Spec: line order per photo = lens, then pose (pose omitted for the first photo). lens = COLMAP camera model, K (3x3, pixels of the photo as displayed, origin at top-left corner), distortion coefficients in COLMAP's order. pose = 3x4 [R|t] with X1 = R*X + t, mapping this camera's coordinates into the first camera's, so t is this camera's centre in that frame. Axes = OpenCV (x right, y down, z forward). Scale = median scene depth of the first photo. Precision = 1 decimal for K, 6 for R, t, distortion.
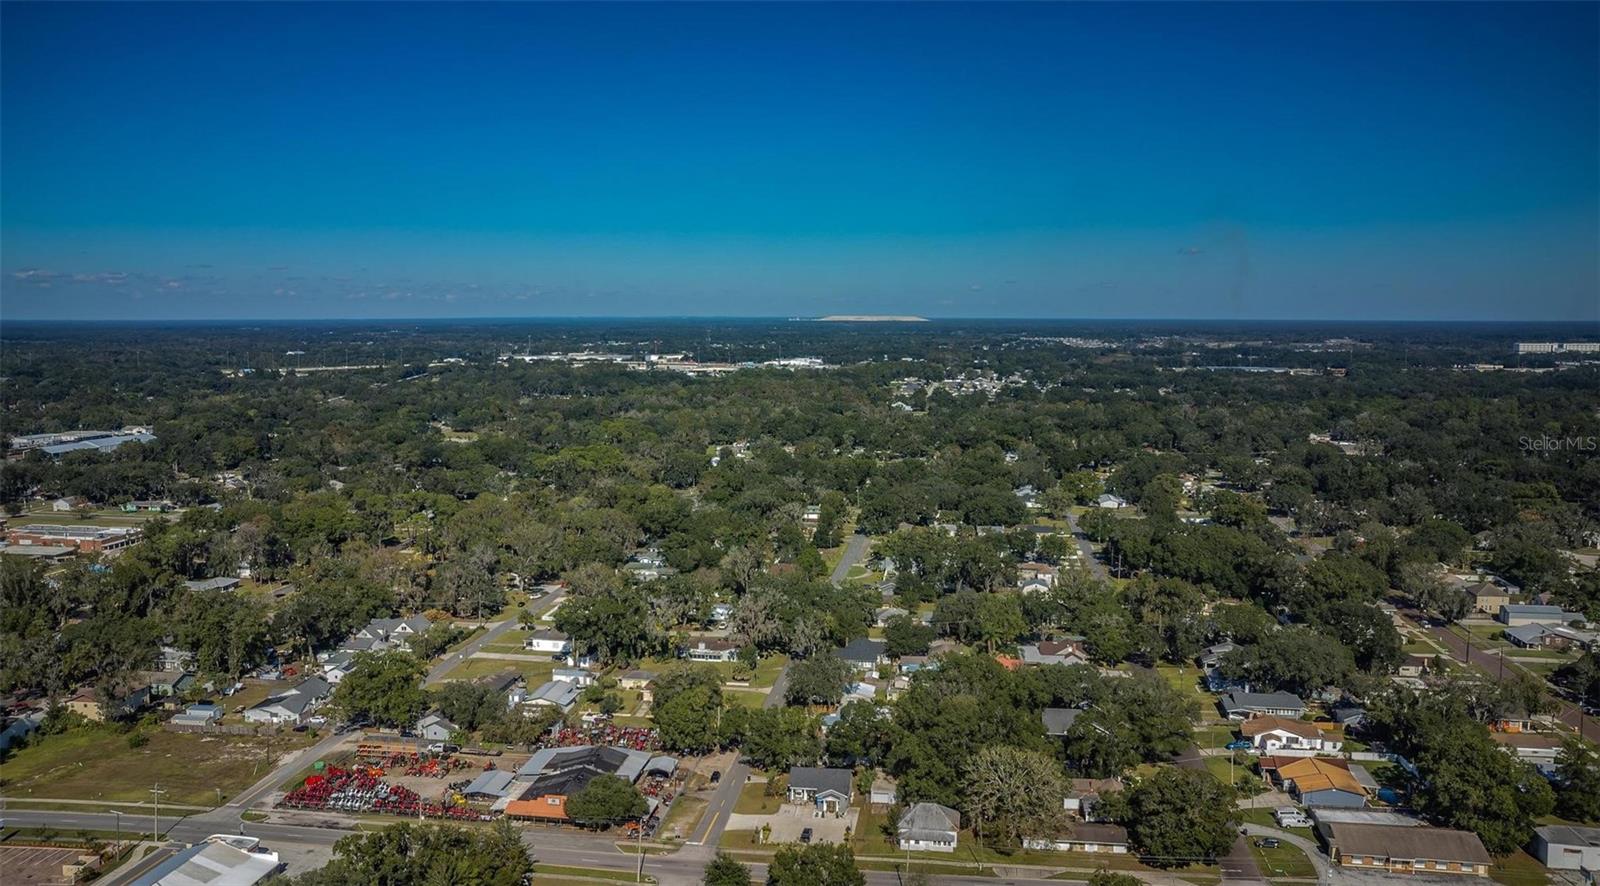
lens RADIAL K [[1231.4, 0, 797.6], [0, 1231.4, 492.5], [0, 0, 1]] dist [-0.124818, 0.213658]
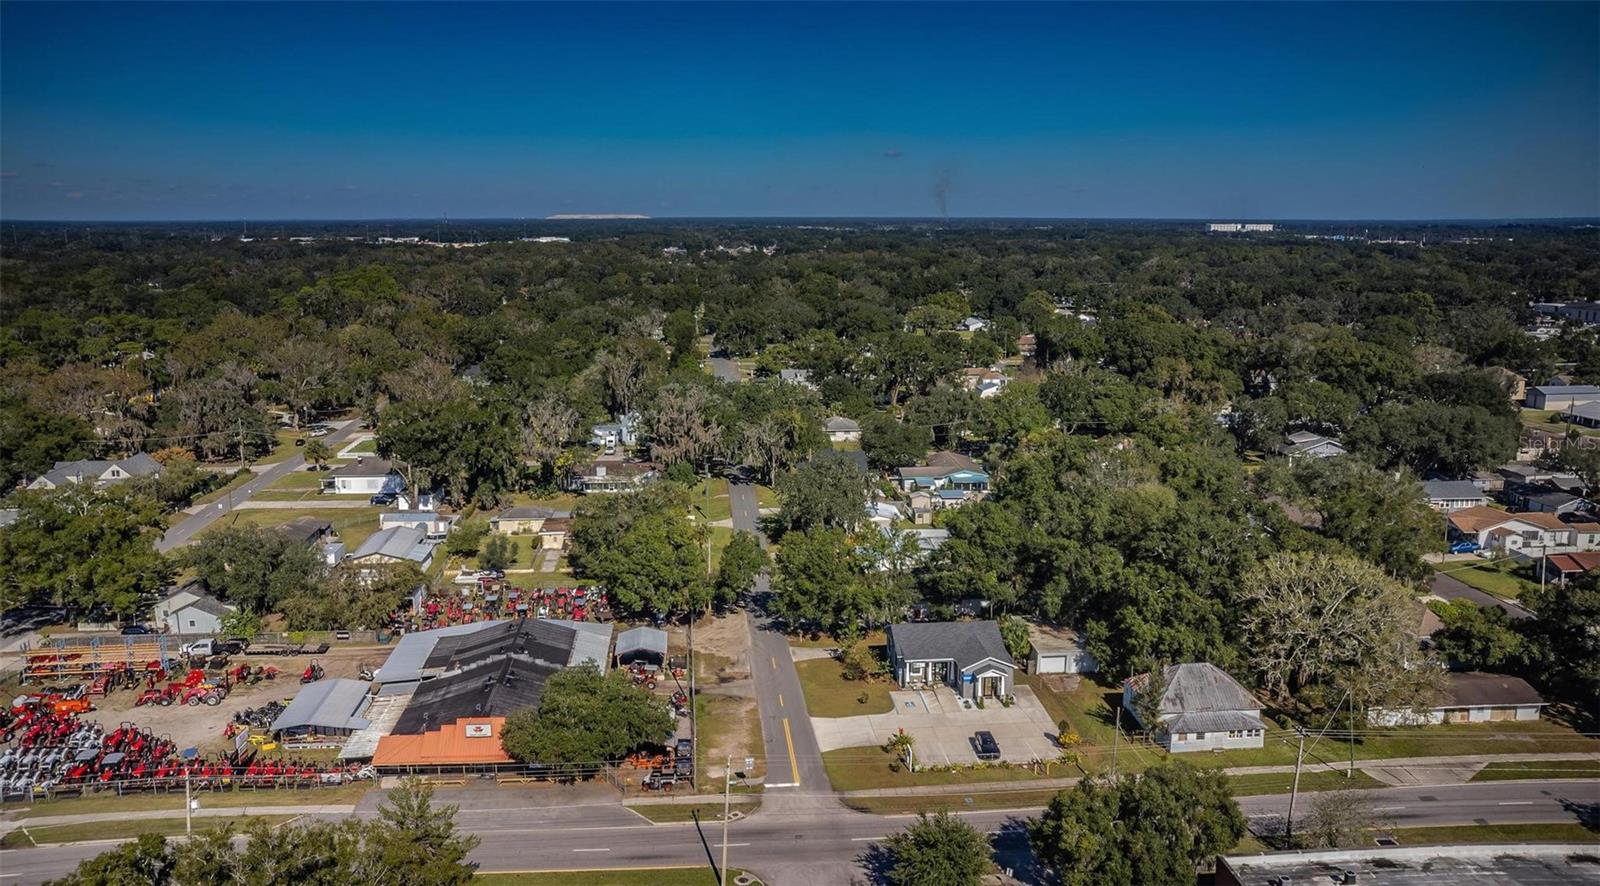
lens RADIAL K [[1169.9, 0, 802.5], [0, 1169.9, 467.0], [0, 0, 1]] dist [-0.123471, 0.173728]
pose [[0.972285, -0.048976, 0.228613, -0.126557], [0.033325, 0.996860, 0.071829, 0.087207], [-0.231413, -0.062219, 0.970864, 0.384034]]
